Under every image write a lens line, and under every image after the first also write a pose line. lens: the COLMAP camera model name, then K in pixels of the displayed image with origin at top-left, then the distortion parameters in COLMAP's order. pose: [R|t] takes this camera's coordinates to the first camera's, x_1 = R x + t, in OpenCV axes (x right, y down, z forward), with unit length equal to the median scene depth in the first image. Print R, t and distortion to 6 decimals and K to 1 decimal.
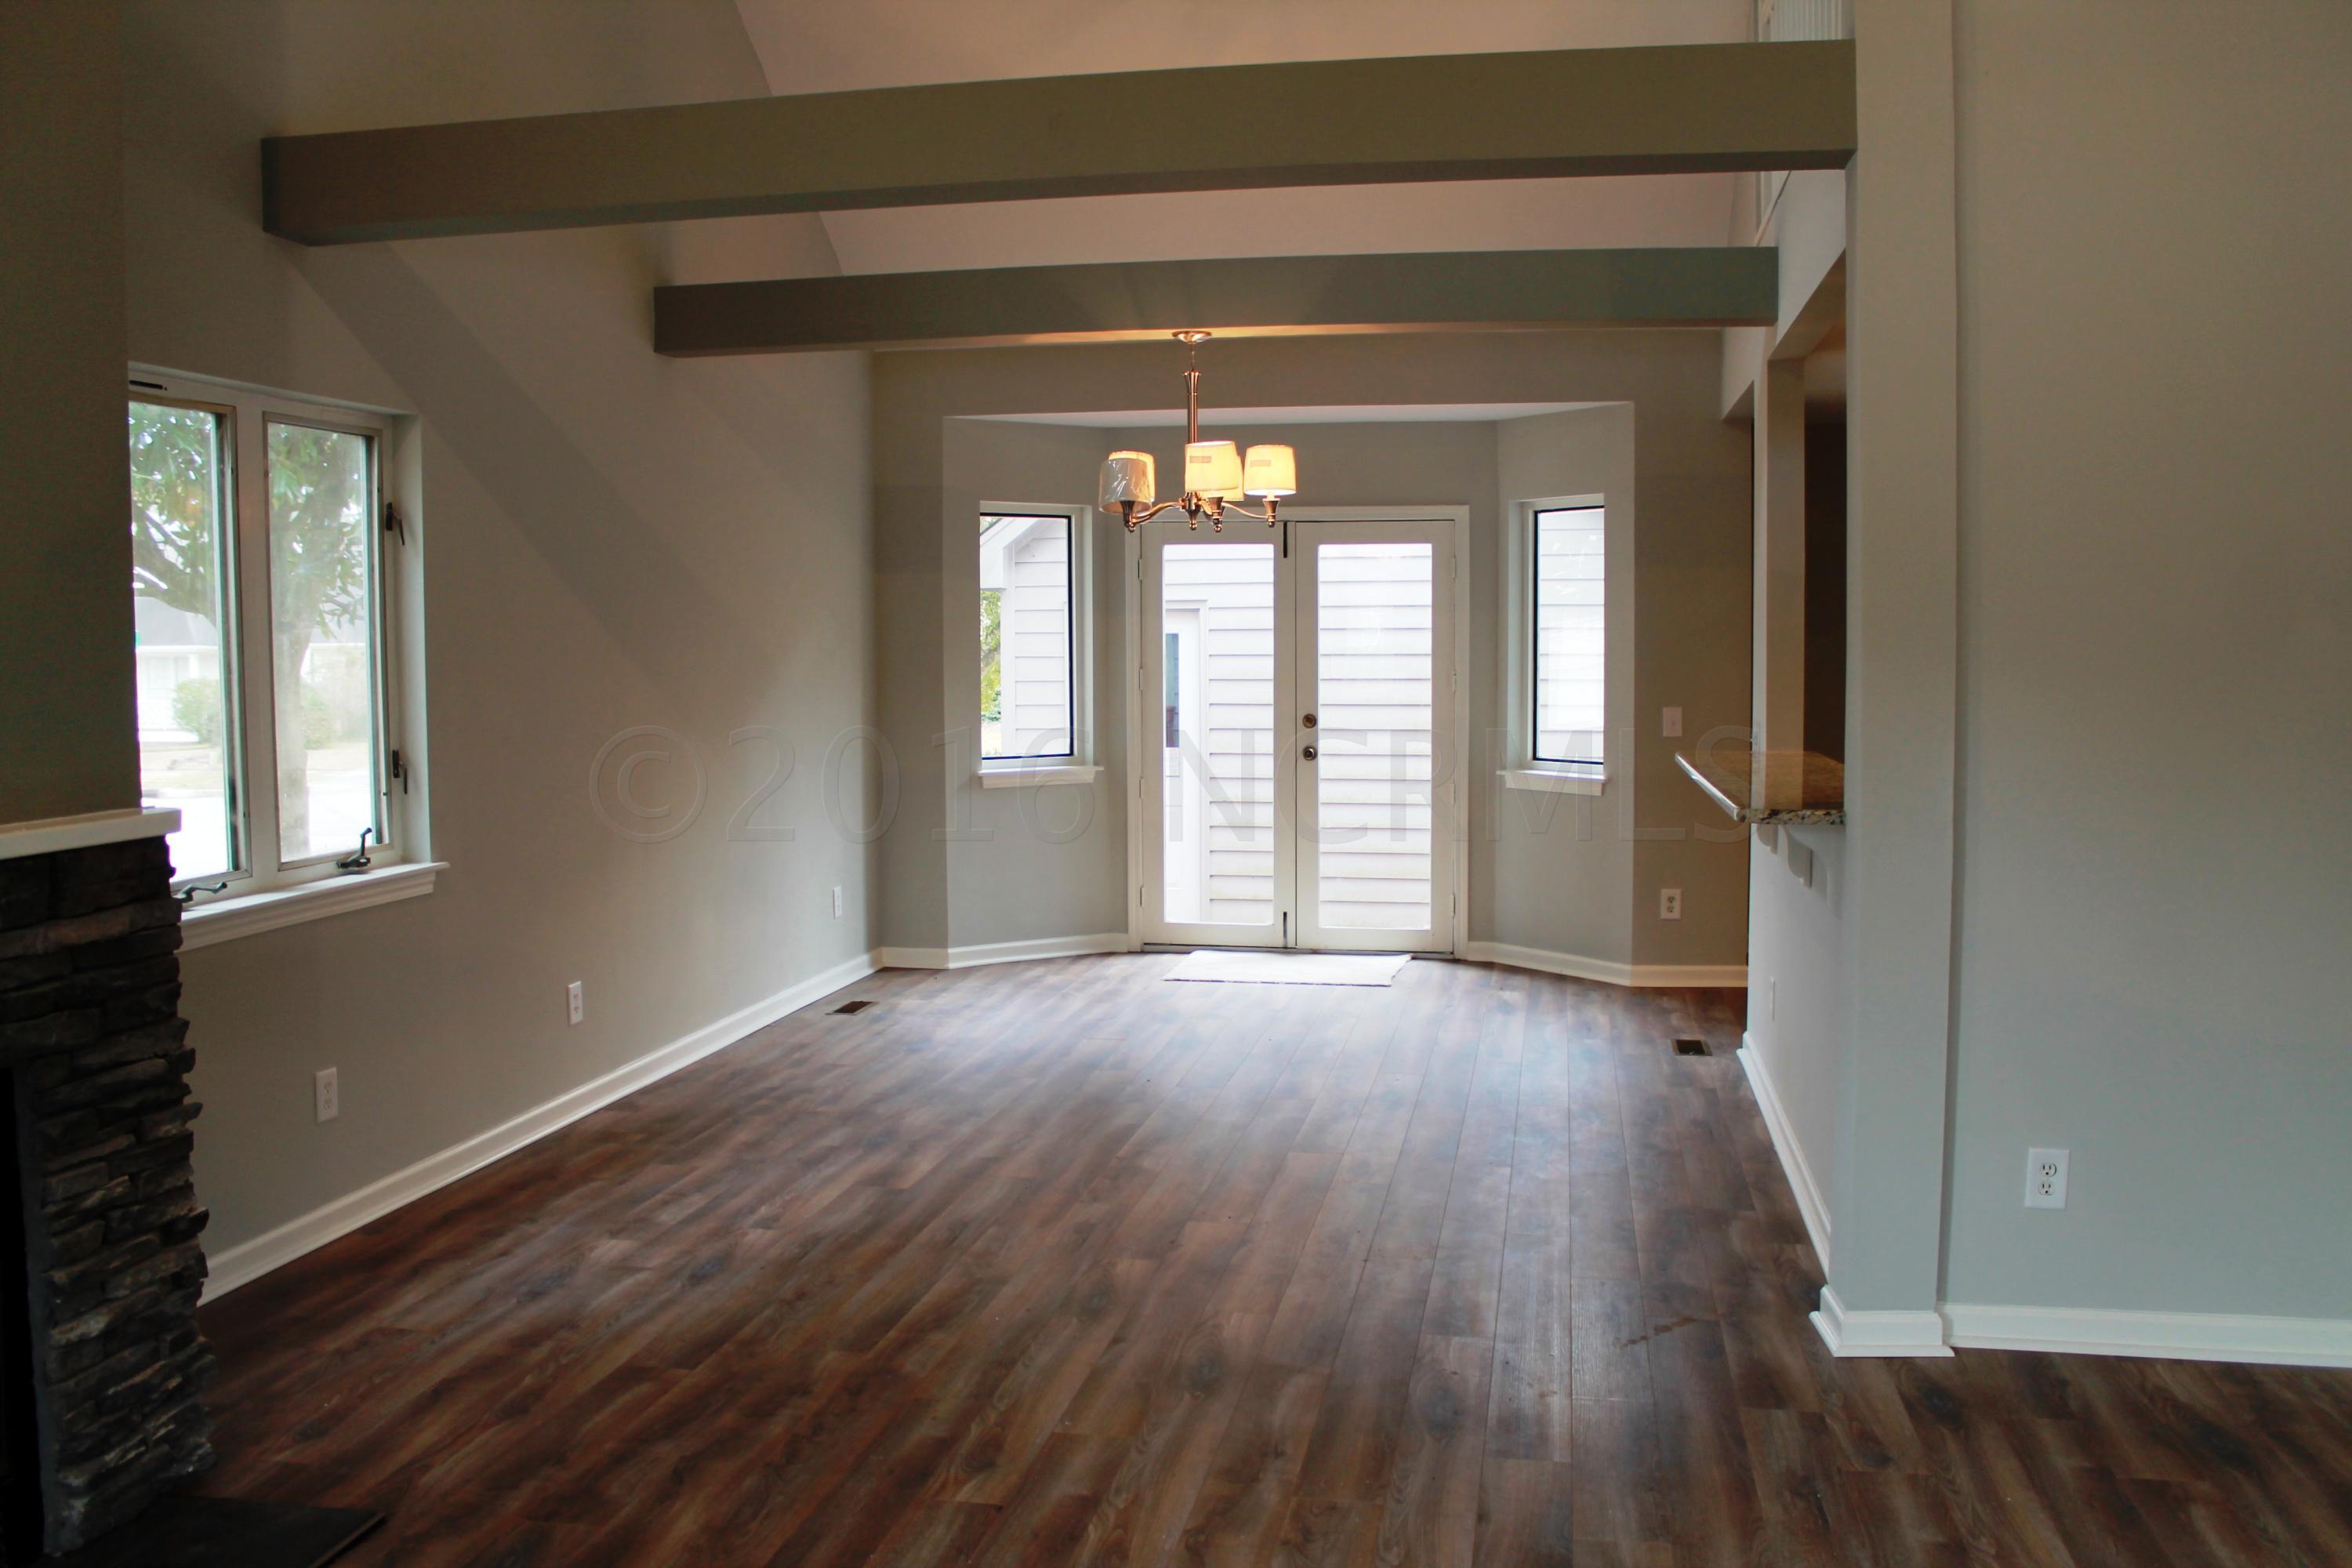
lens RADIAL K [[1982.1, 0, 1177.0], [0, 1982.1, 779.1], [0, 0, 1]] dist [-0.125519, 0.050817]
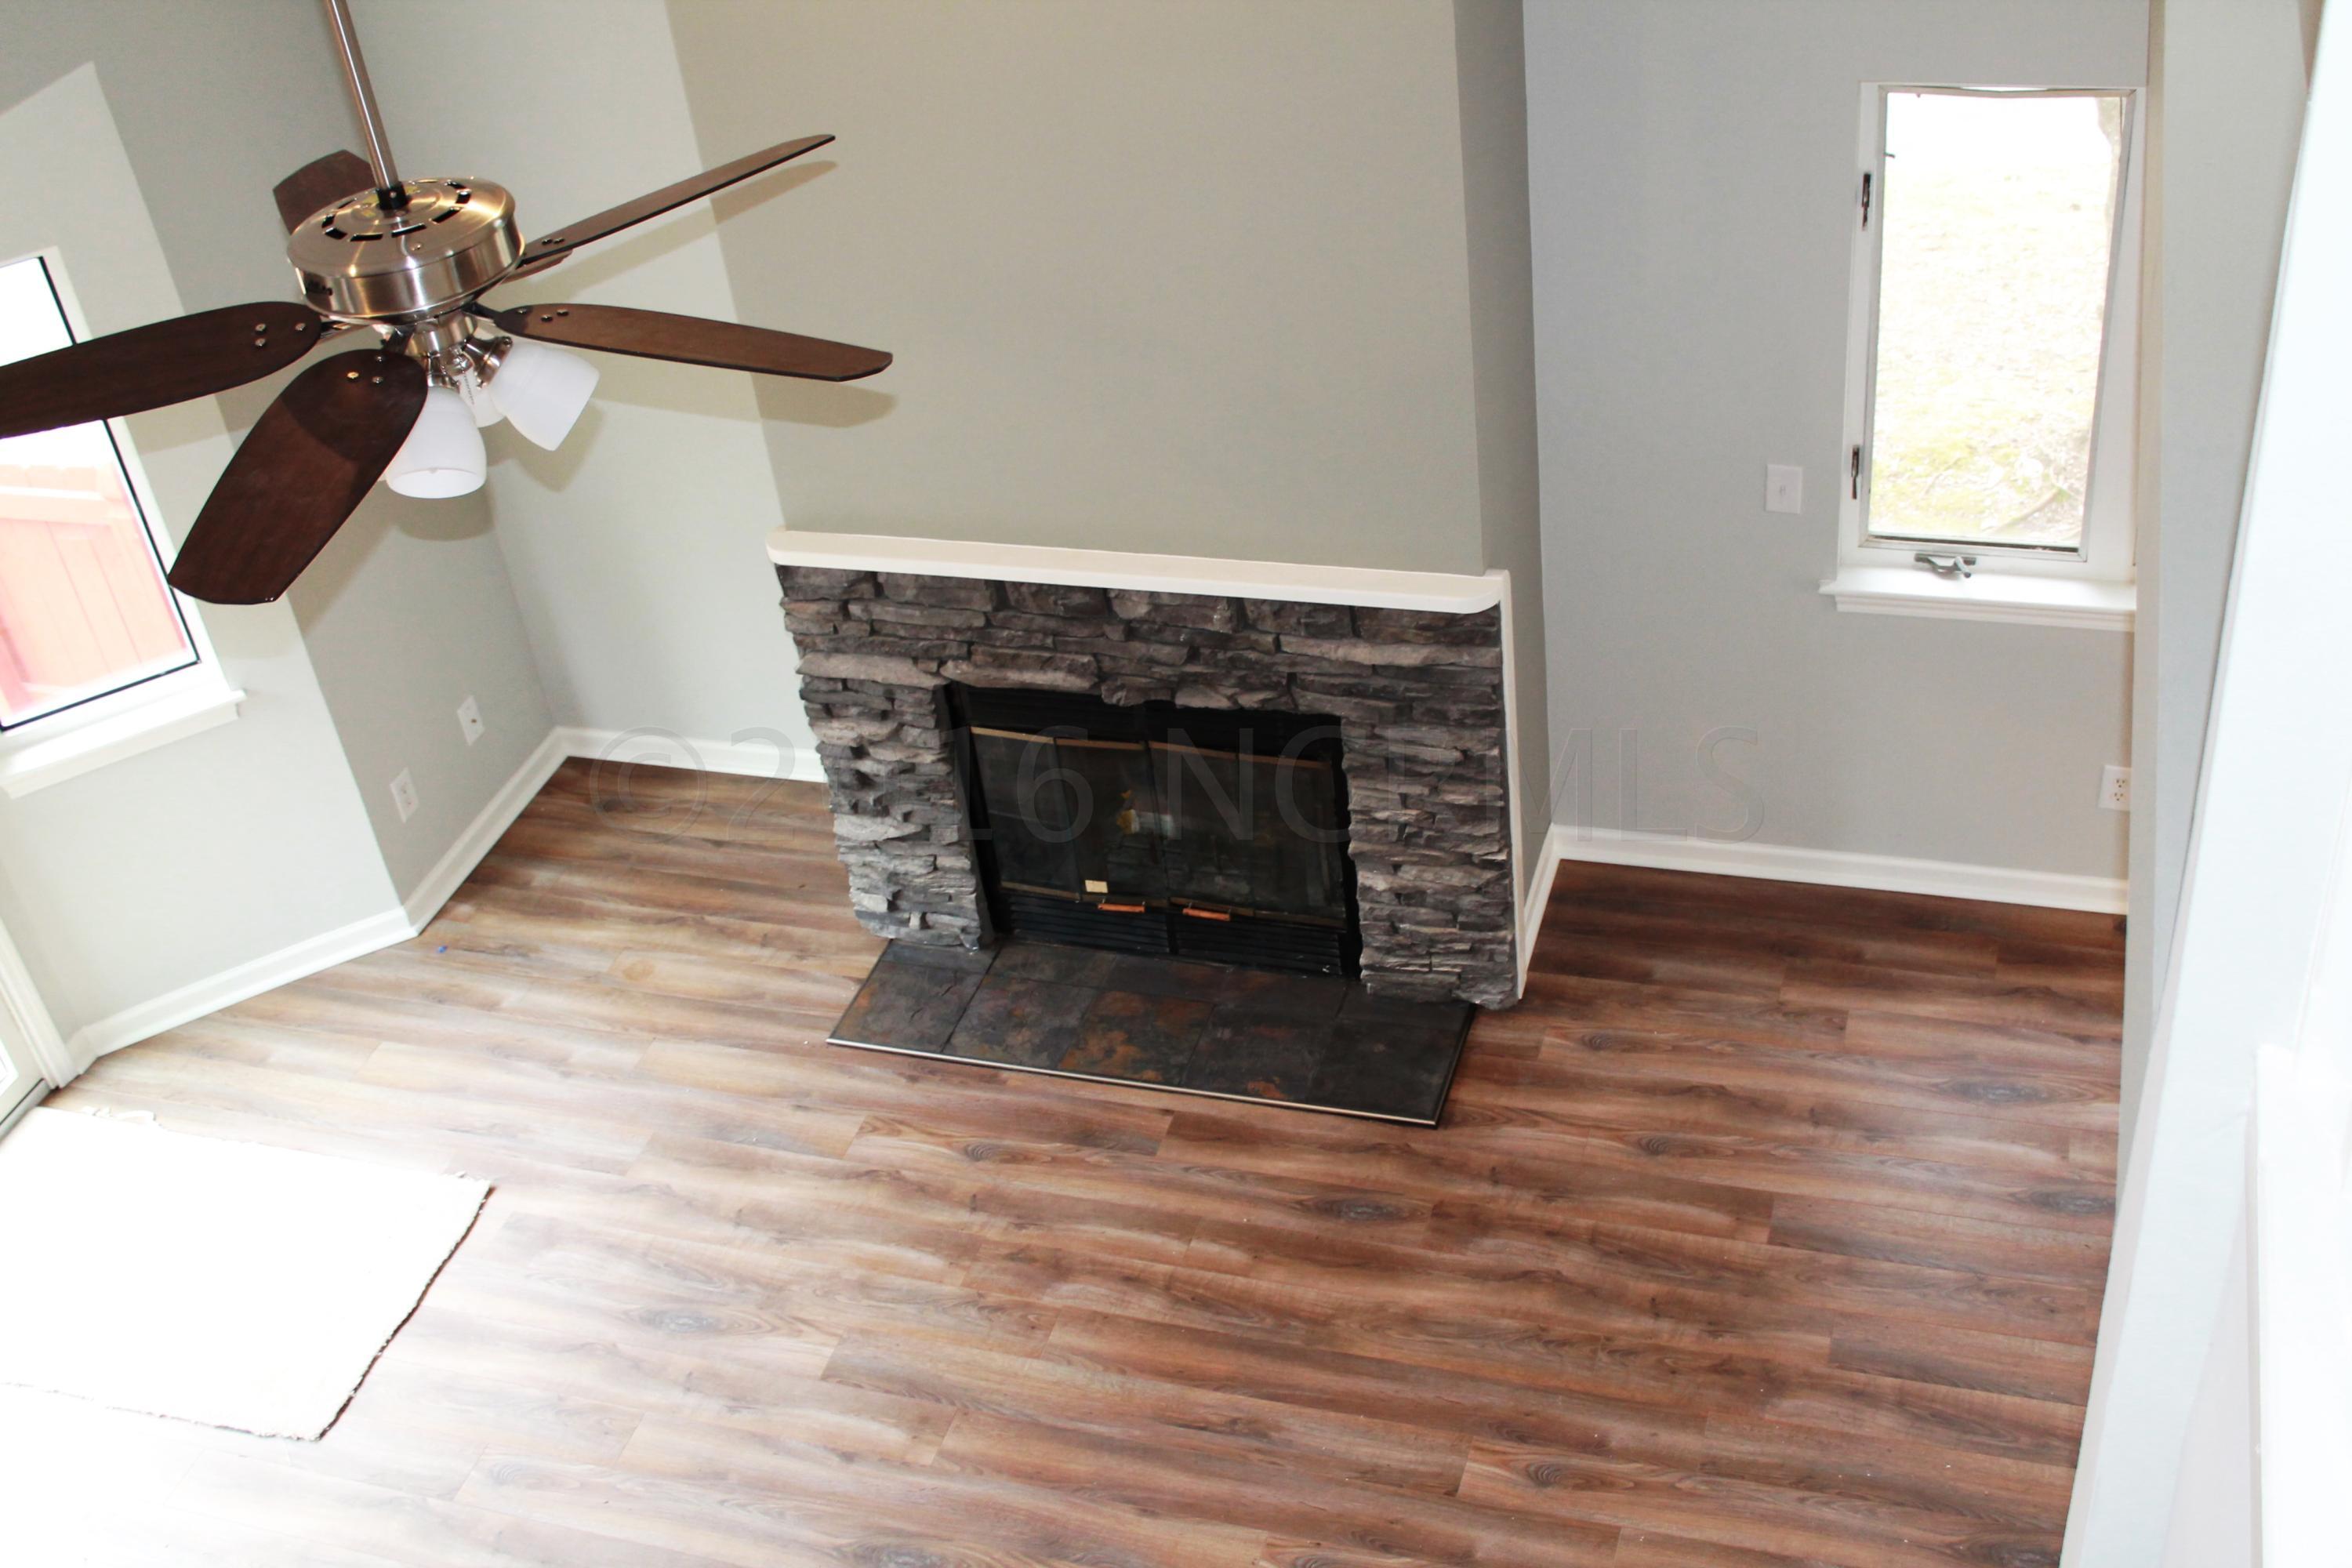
lens RADIAL K [[2580.3, 0, 1178.1], [0, 2580.3, 787.3], [0, 0, 1]] dist [-0.004197, 0.000000]
pose [[-0.110568, 0.595349, -0.795823, 0.848702], [0.036142, 0.802612, 0.595406, -0.833621], [0.993211, 0.037070, -0.110261, 0.943110]]
